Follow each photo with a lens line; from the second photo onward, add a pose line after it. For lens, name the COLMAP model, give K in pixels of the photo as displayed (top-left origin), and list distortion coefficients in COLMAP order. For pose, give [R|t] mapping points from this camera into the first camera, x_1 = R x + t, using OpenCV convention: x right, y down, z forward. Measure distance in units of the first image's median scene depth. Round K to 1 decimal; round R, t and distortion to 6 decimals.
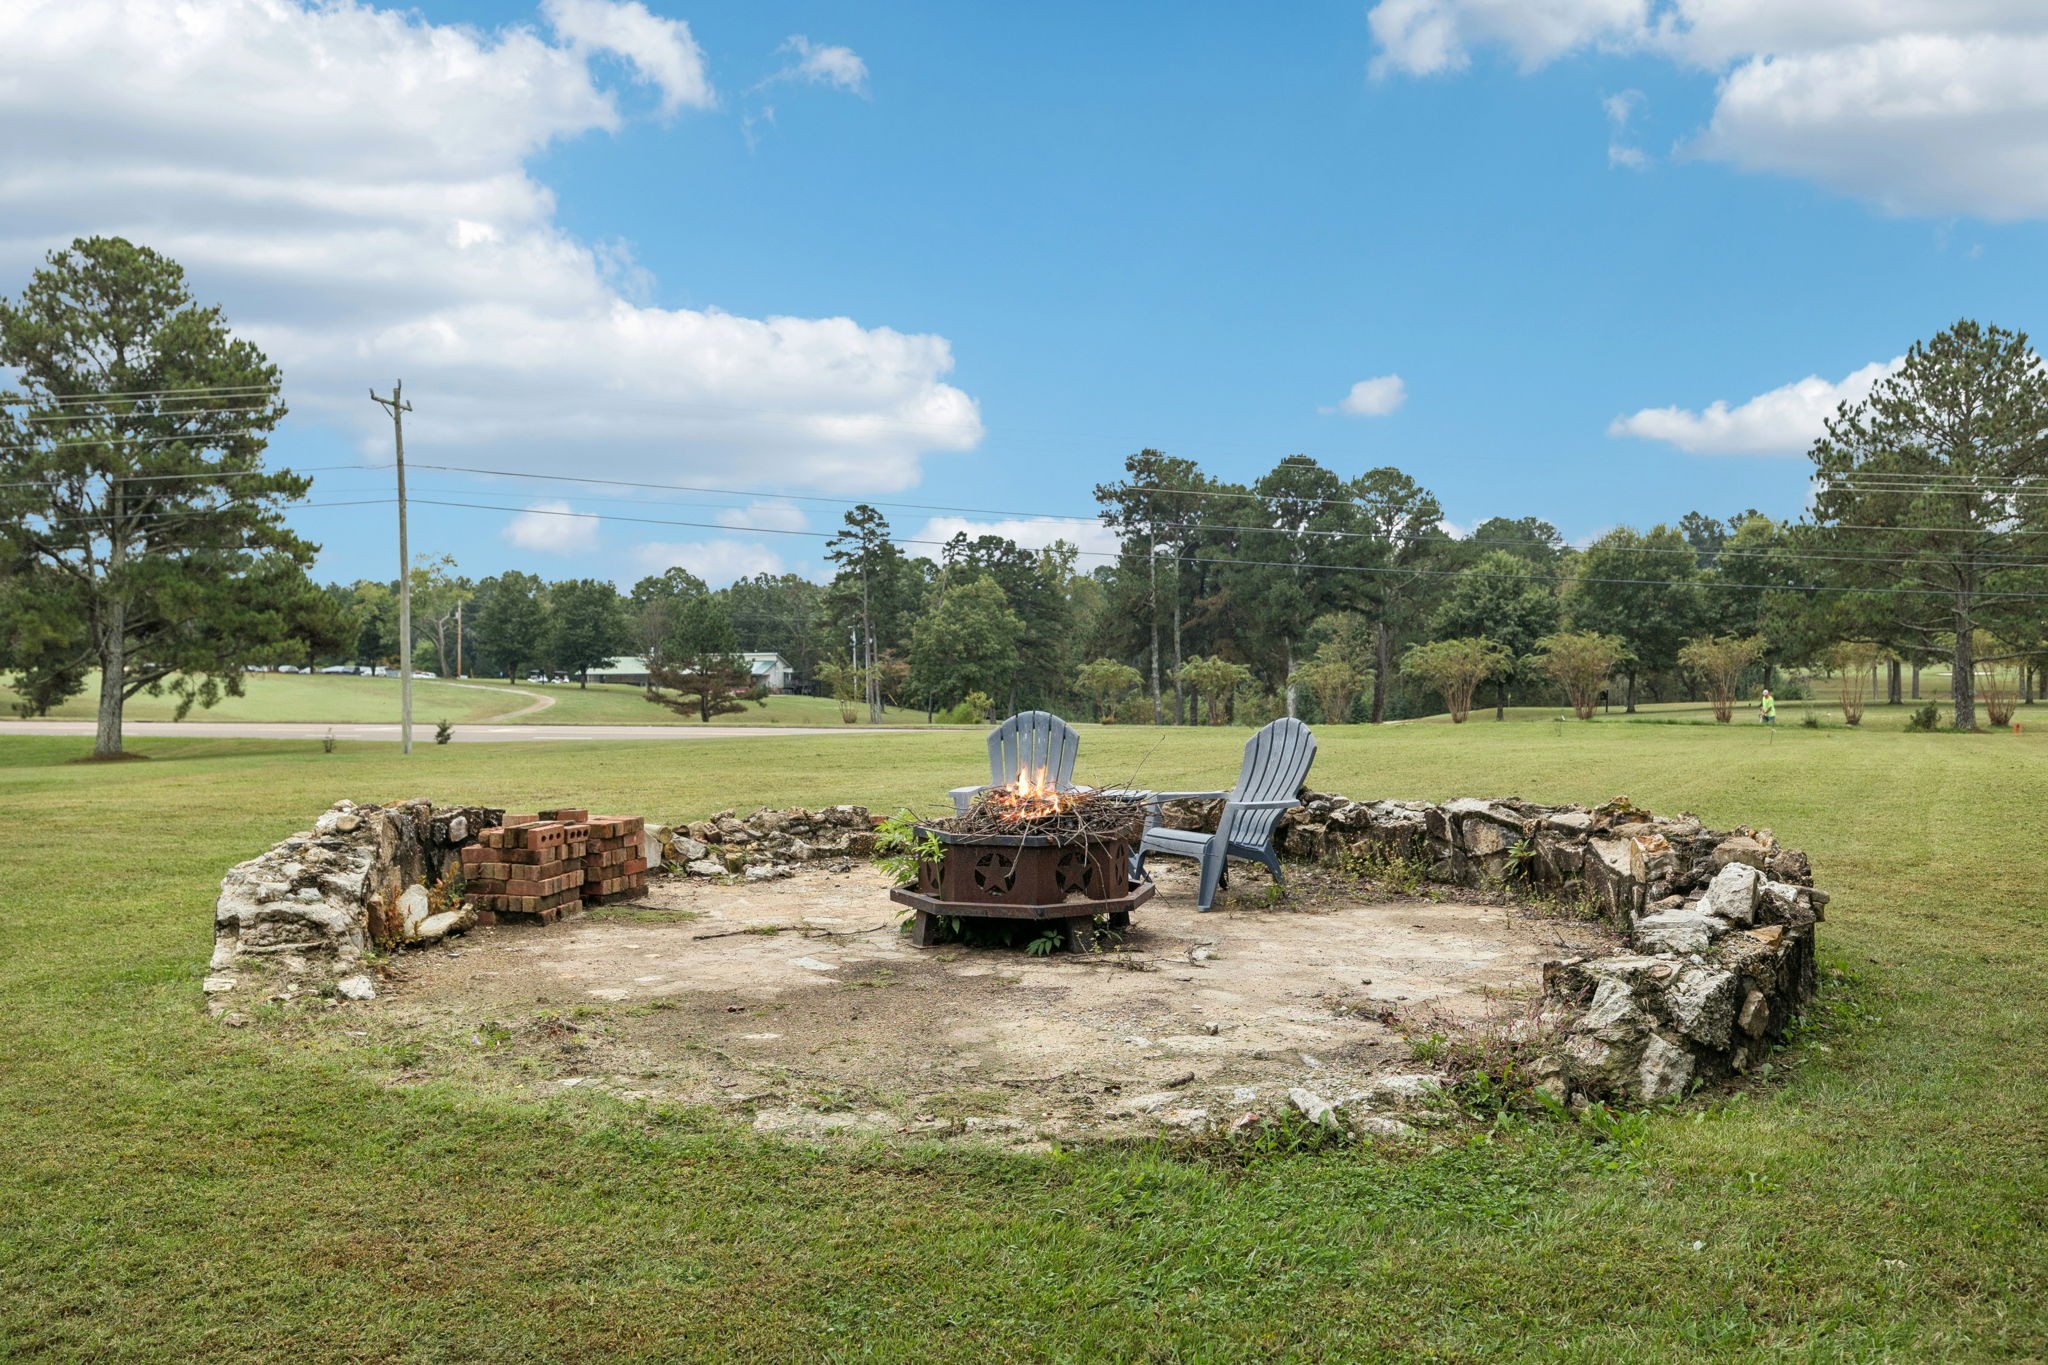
lens RADIAL K [[949.9, 0, 1019.9], [0, 949.9, 682.9], [0, 0, 1]] dist [-0.004719, 0.000182]
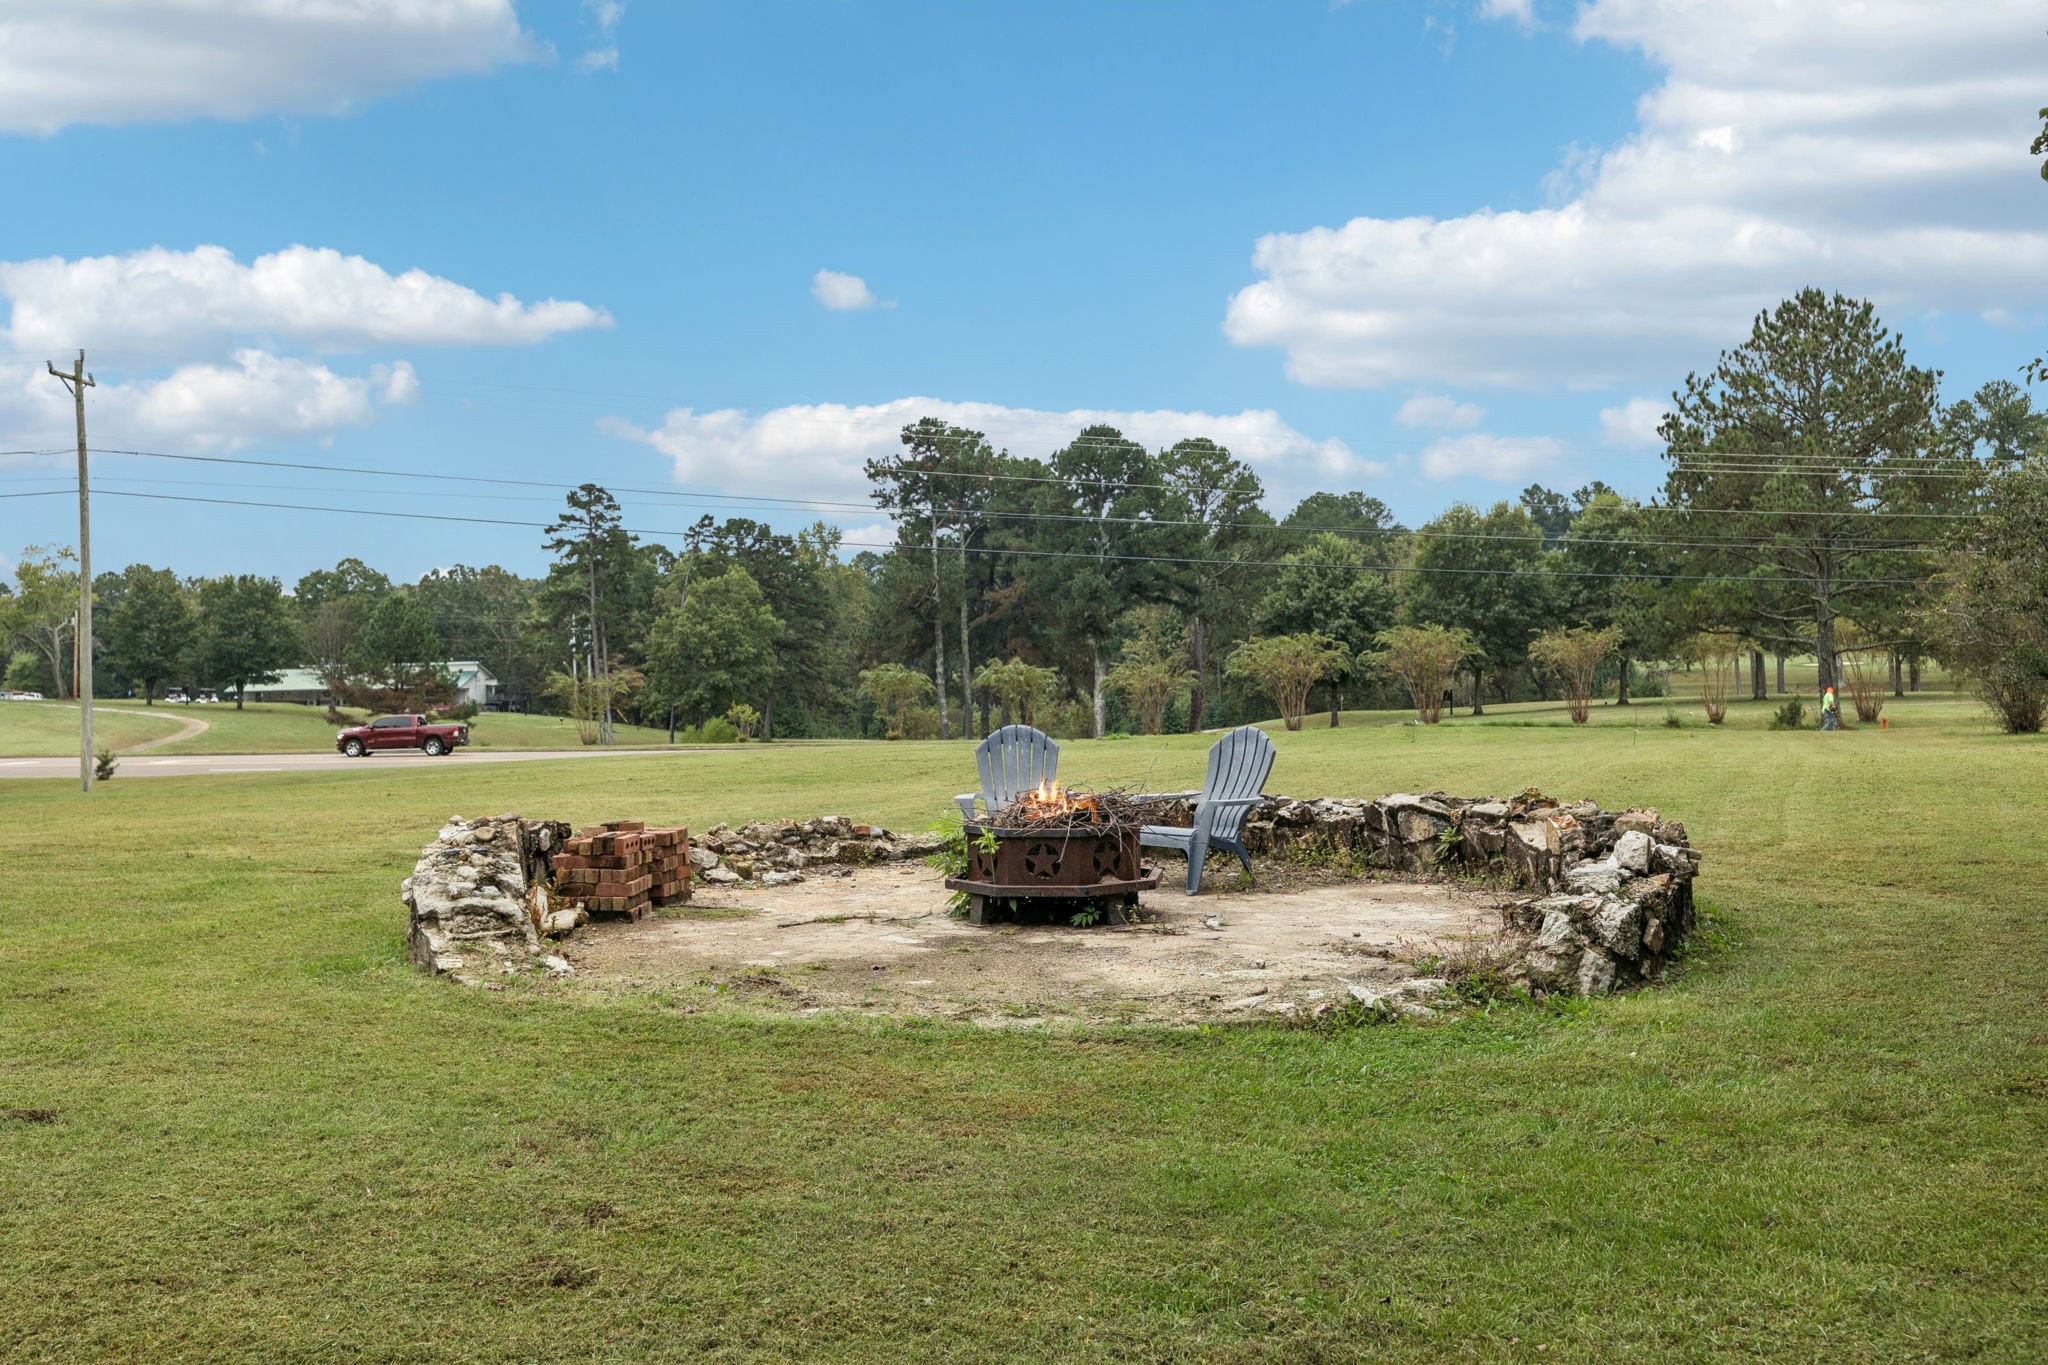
lens RADIAL K [[891.5, 0, 1035.3], [0, 891.5, 666.0], [0, 0, 1]] dist [-0.004342, 0.000122]
pose [[0.997338, -0.015114, 0.071338, 0.170545], [0.017627, 0.999242, -0.034724, 0.007513], [-0.070759, 0.035889, 0.996848, 0.196138]]
